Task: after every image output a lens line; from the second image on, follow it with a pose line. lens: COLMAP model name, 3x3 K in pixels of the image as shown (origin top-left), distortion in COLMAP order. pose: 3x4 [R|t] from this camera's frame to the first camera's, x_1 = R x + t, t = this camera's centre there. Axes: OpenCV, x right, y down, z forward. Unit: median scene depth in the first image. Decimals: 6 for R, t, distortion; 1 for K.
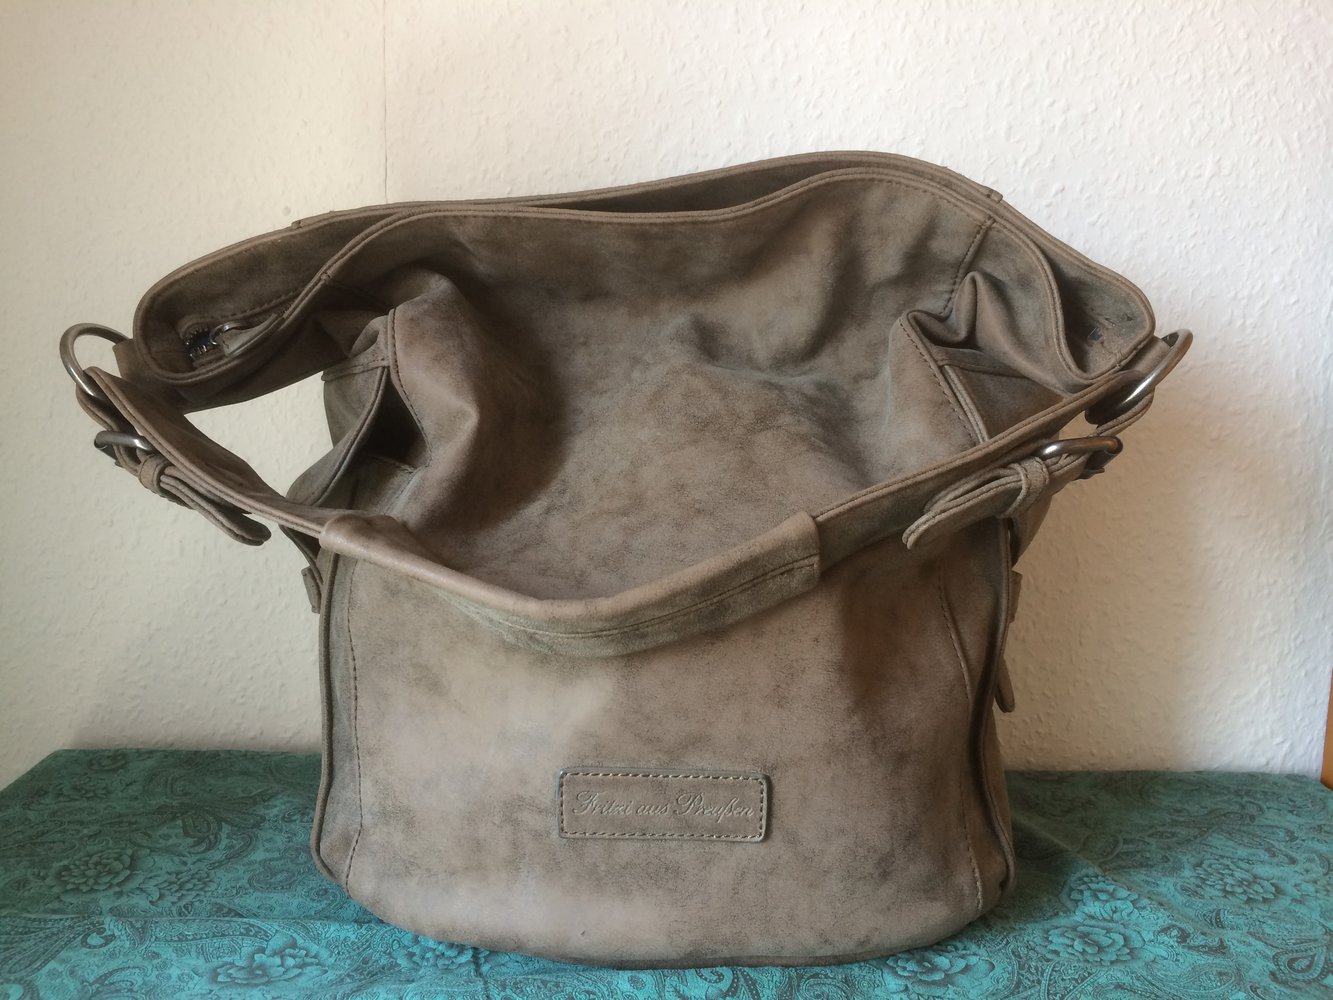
lens RADIAL K [[1115.0, 0, 666.5], [0, 1115.0, 500.0], [0, 0, 1]] dist [0.066965, -0.002154]
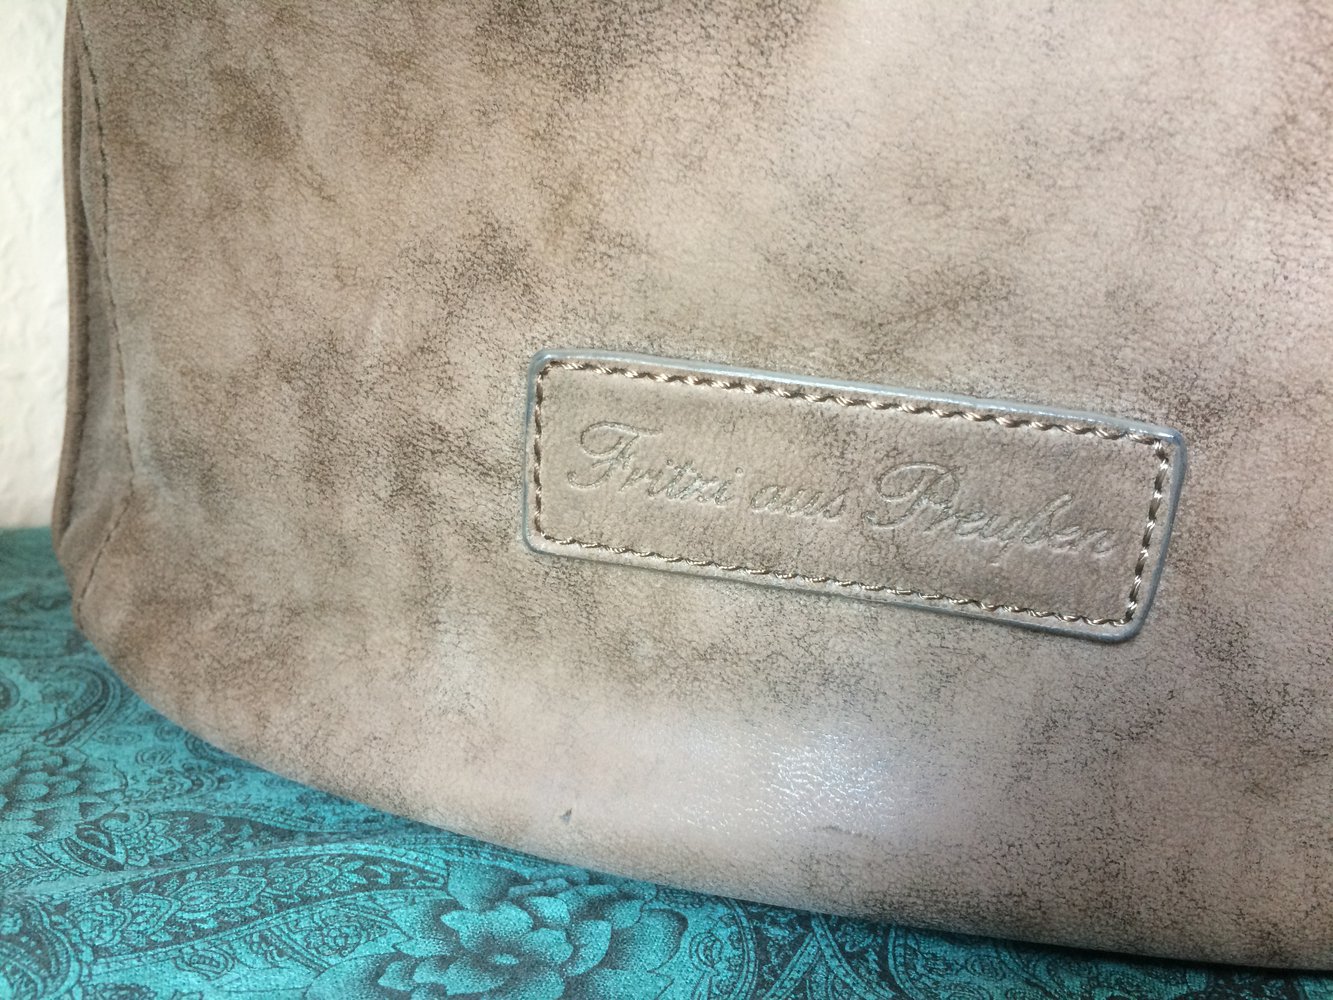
lens RADIAL K [[1115.0, 0, 666.5], [0, 1115.0, 500.0], [0, 0, 1]] dist [0.066965, -0.002154]
pose [[0.978530, 0.113510, -0.172031, 0.005778], [-0.087888, 0.984791, 0.149873, 0.225501], [0.186427, -0.131536, 0.973624, 0.657137]]
